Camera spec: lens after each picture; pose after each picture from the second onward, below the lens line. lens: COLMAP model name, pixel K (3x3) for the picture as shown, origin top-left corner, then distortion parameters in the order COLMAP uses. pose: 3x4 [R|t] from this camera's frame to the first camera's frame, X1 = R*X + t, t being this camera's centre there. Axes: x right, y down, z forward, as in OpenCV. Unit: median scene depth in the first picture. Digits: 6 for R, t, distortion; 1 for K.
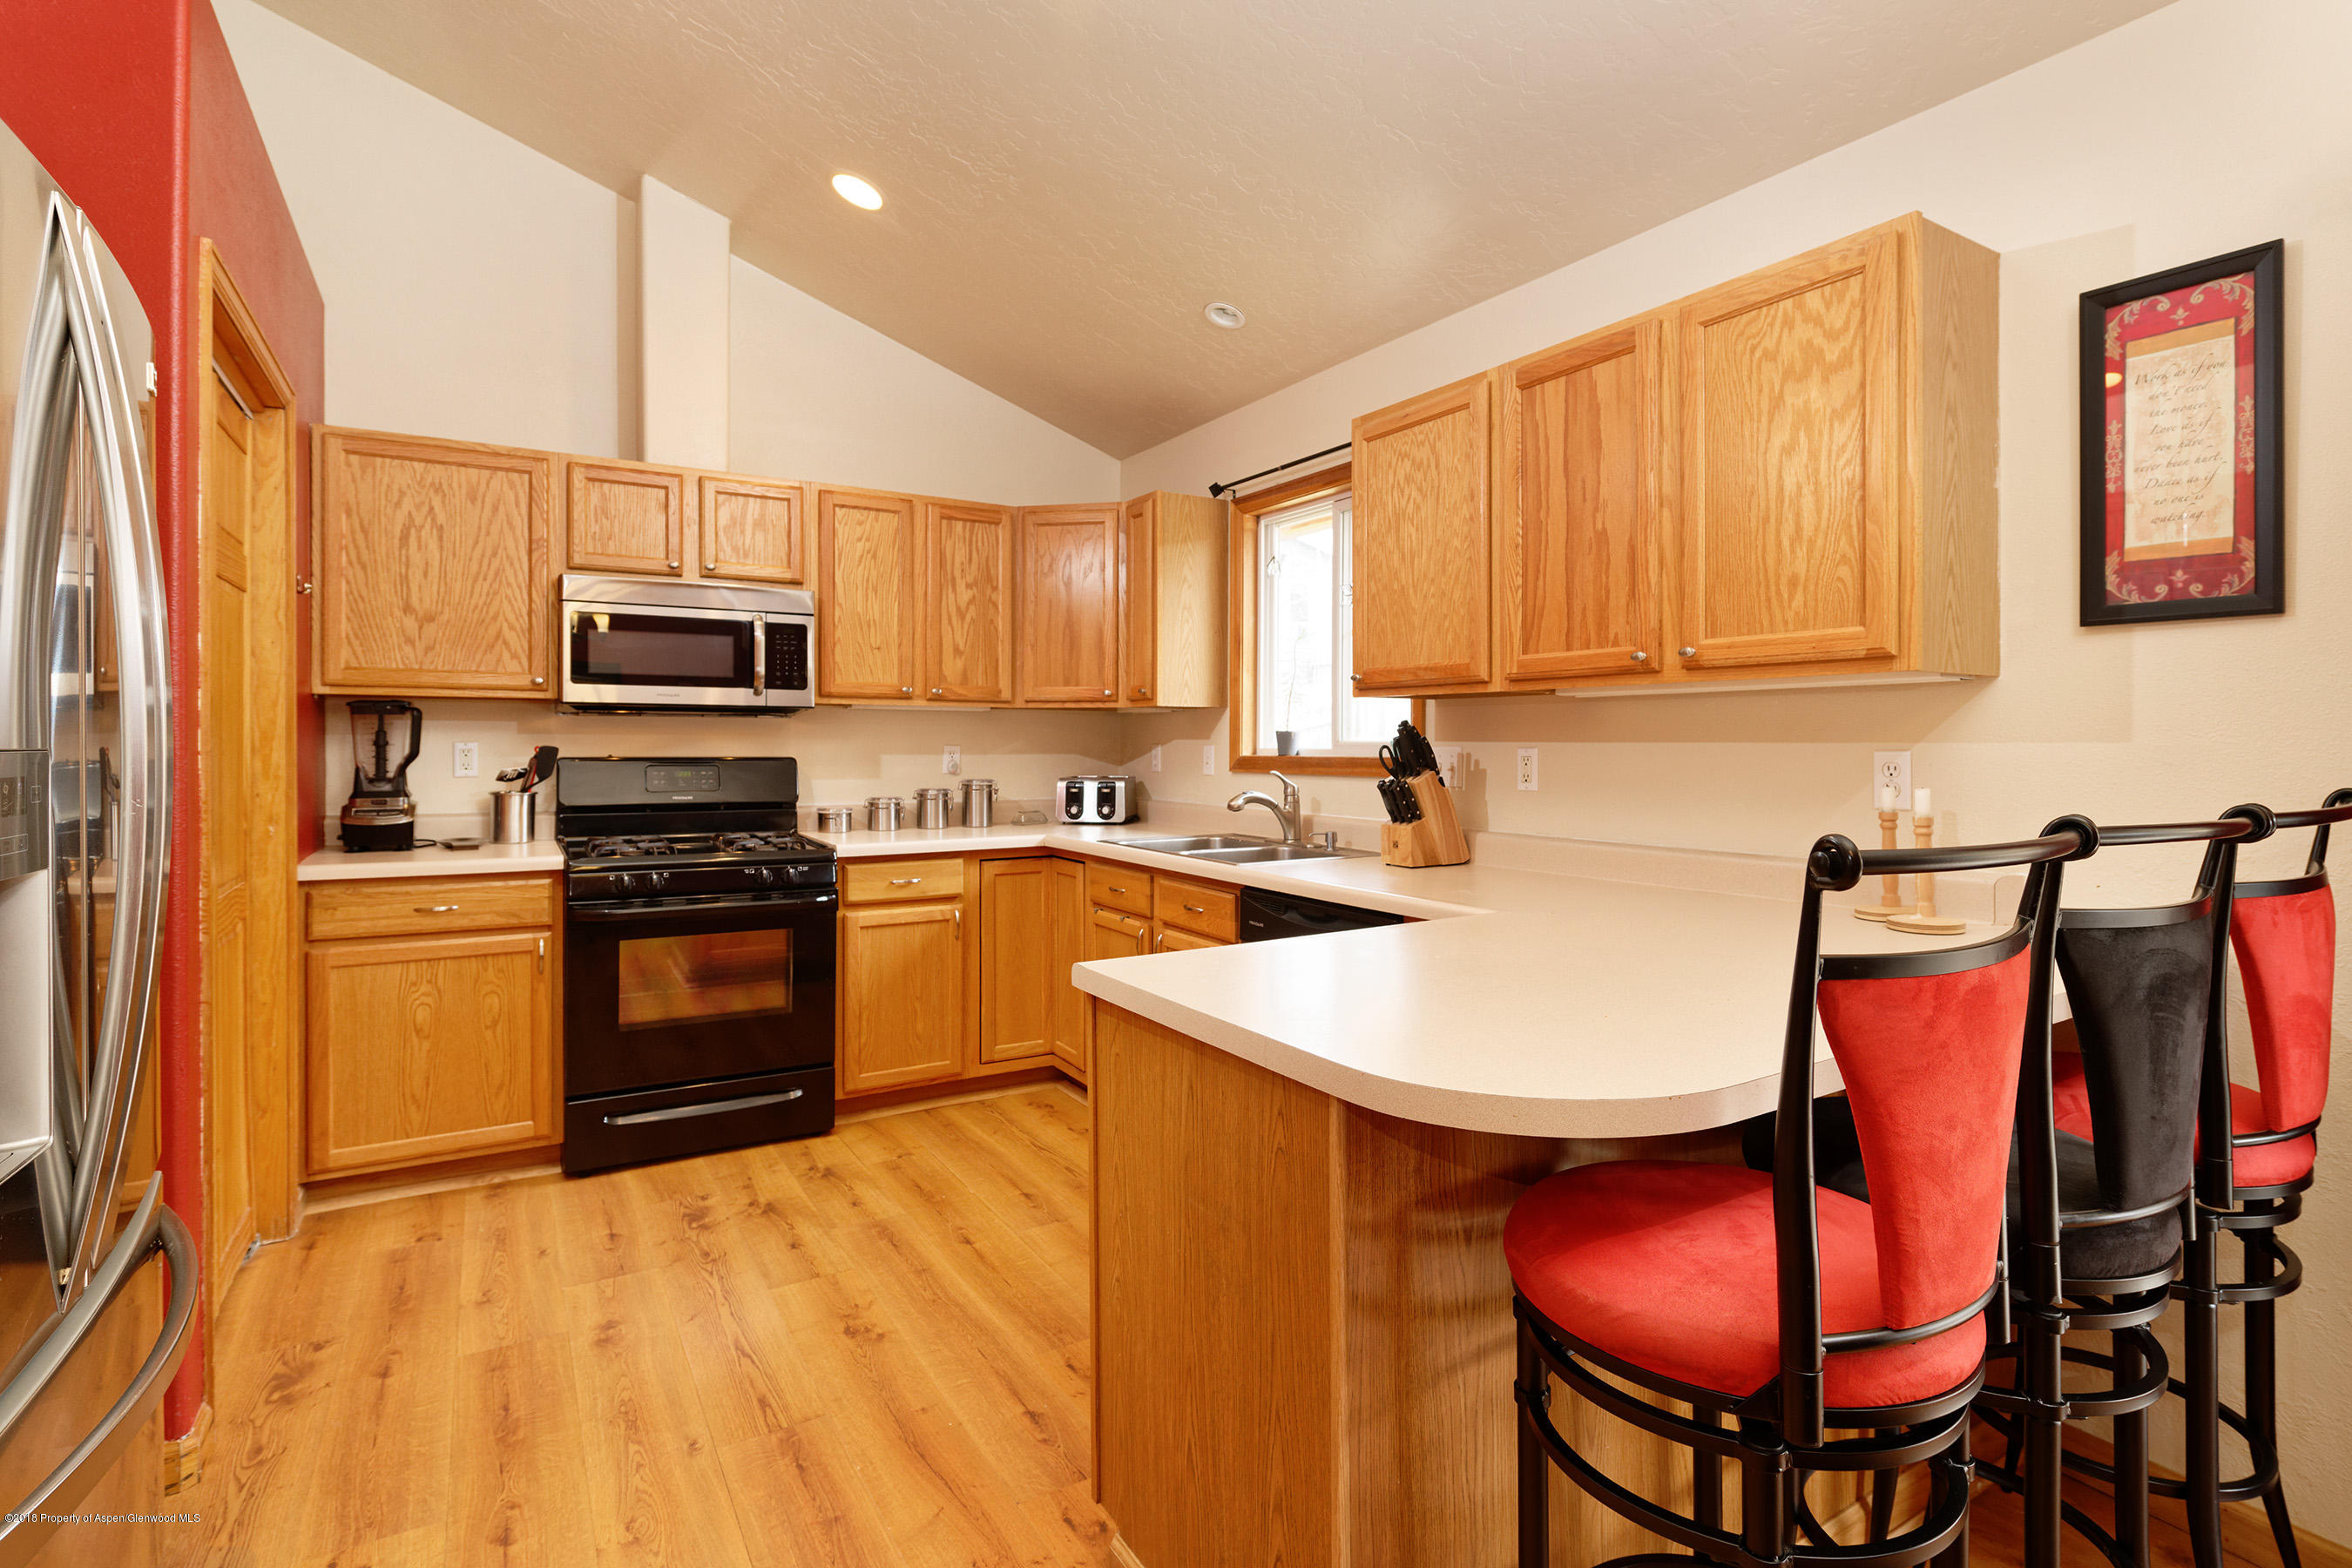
lens RADIAL K [[1136.3, 0, 1175.6], [0, 1136.3, 737.4], [0, 0, 1]] dist [0.000763, 0.000079]
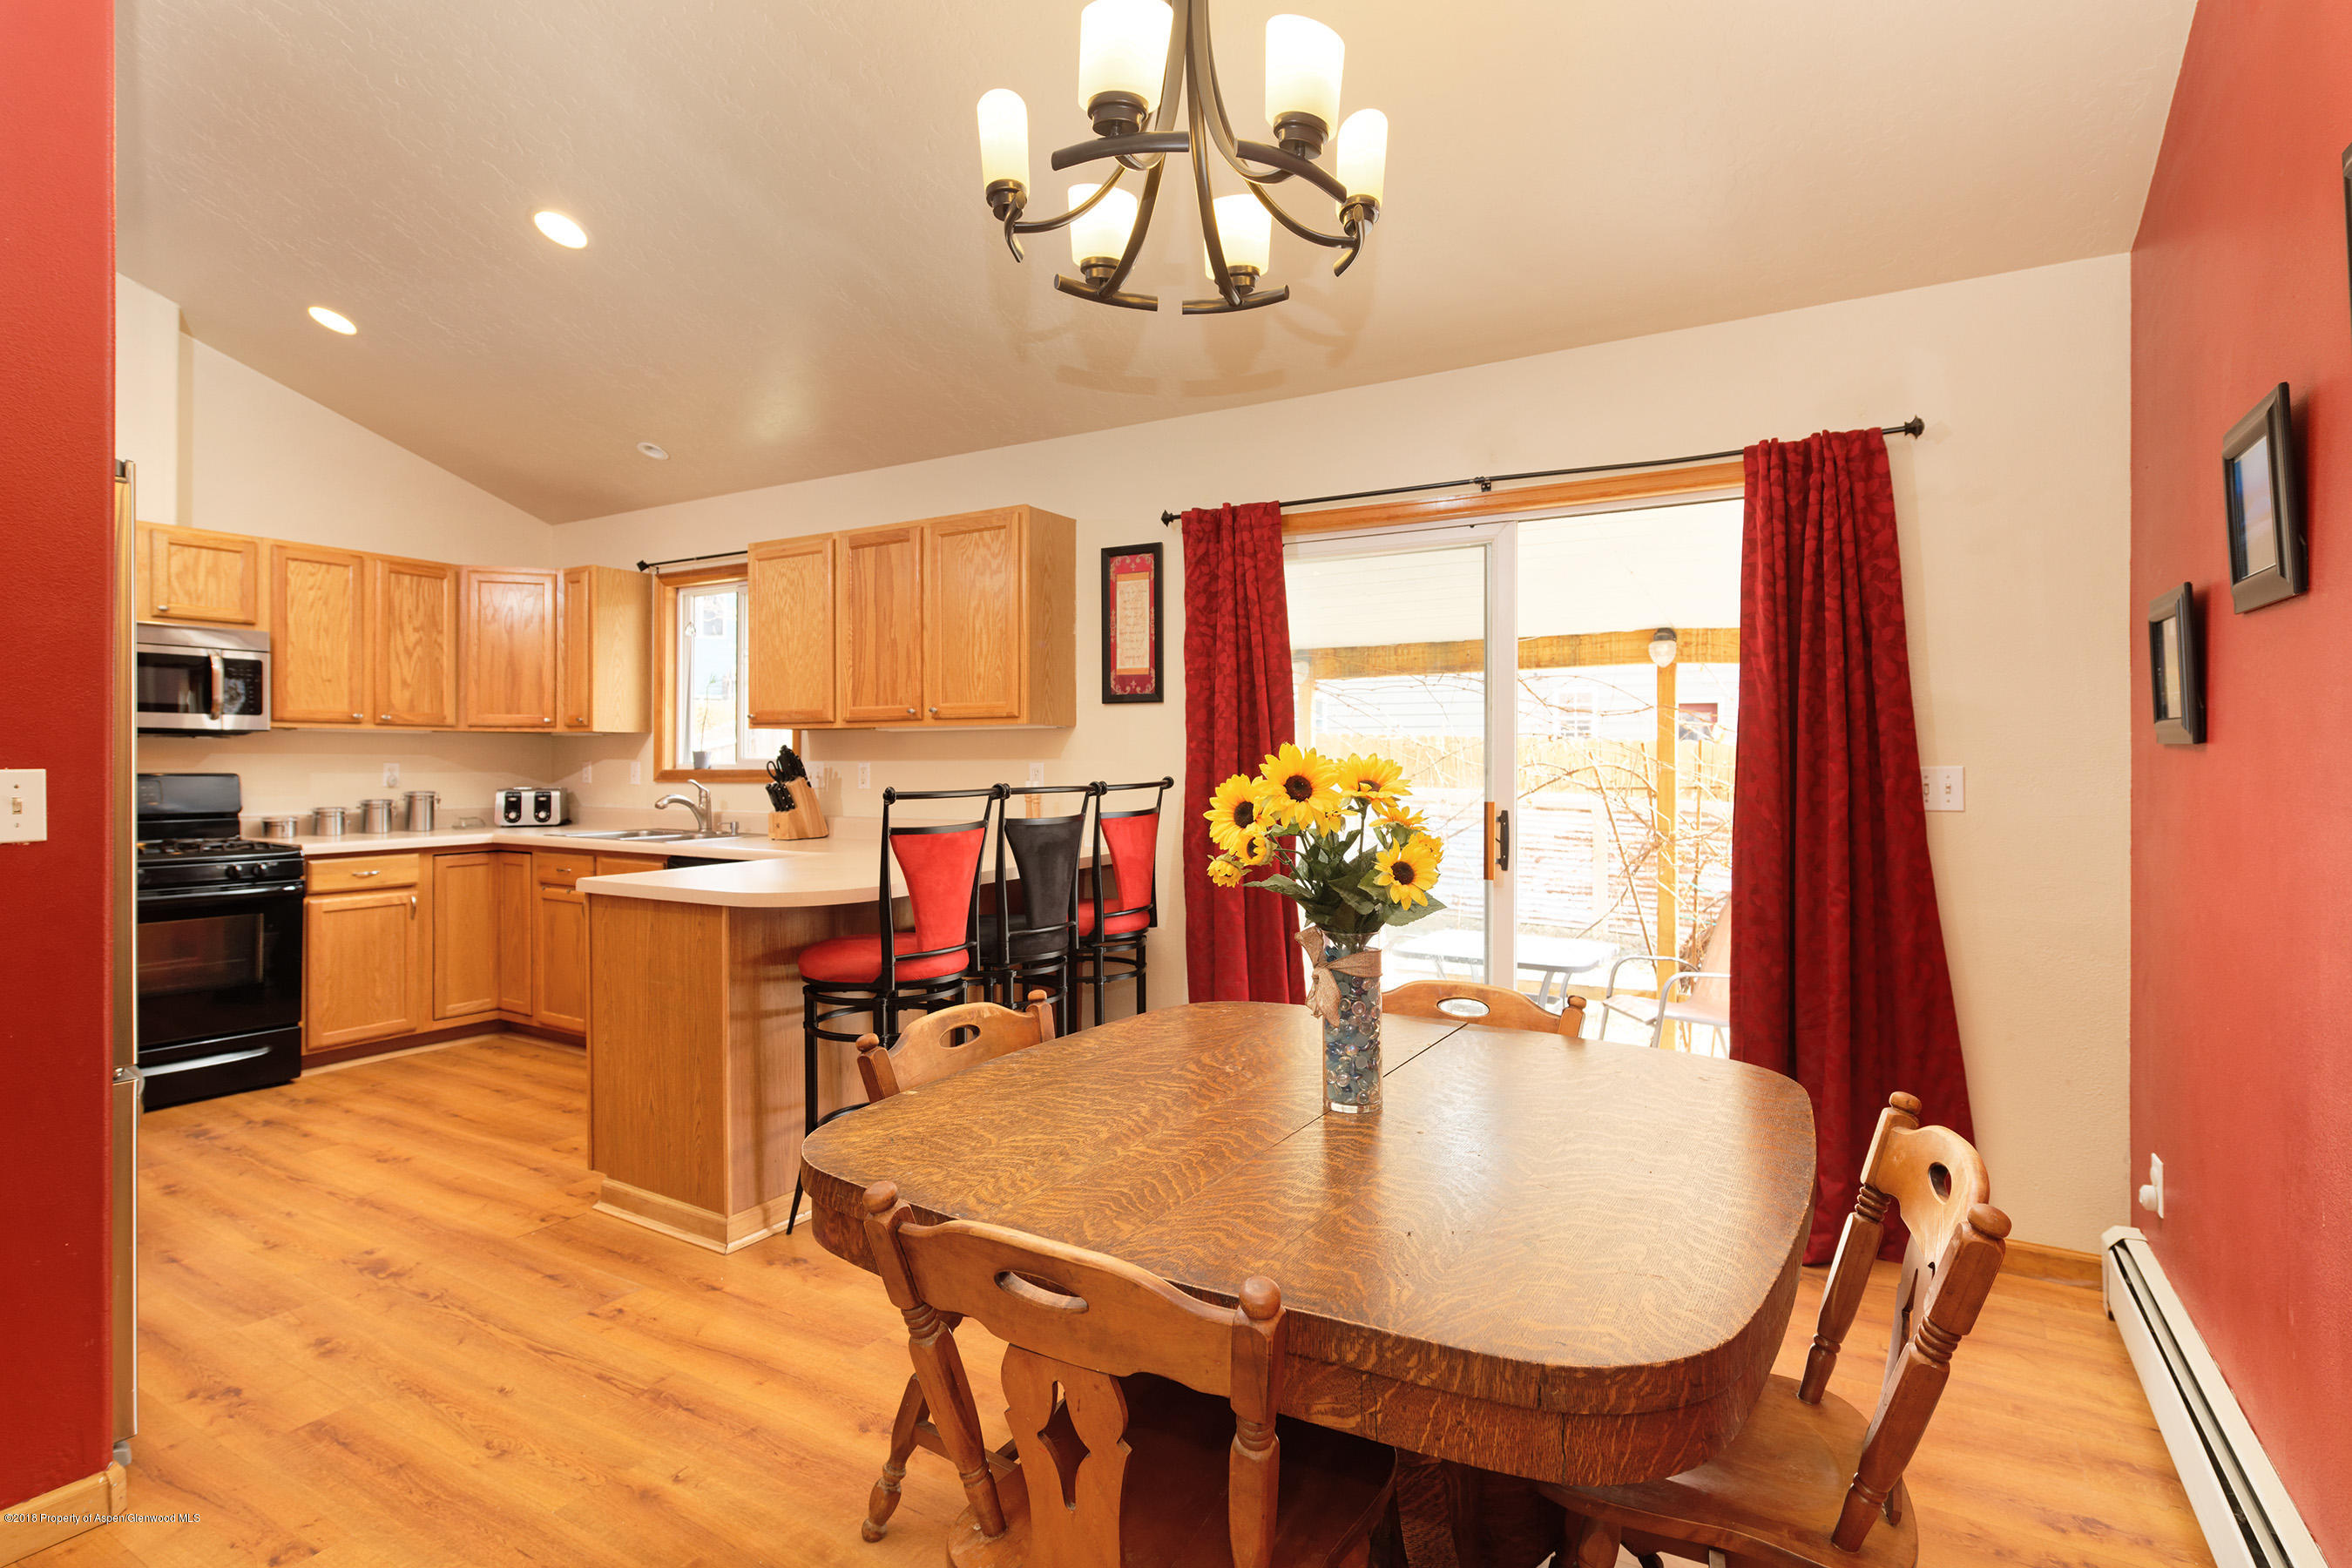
lens RADIAL K [[1174.1, 0, 1181.6], [0, 1174.1, 756.3], [0, 0, 1]] dist [0.001889, -0.000275]
pose [[0.883600, -0.000348, 0.468242, -0.054210], [-0.000057, 1.000000, 0.000850, -0.000652], [-0.468242, -0.000778, 0.883600, -0.530387]]
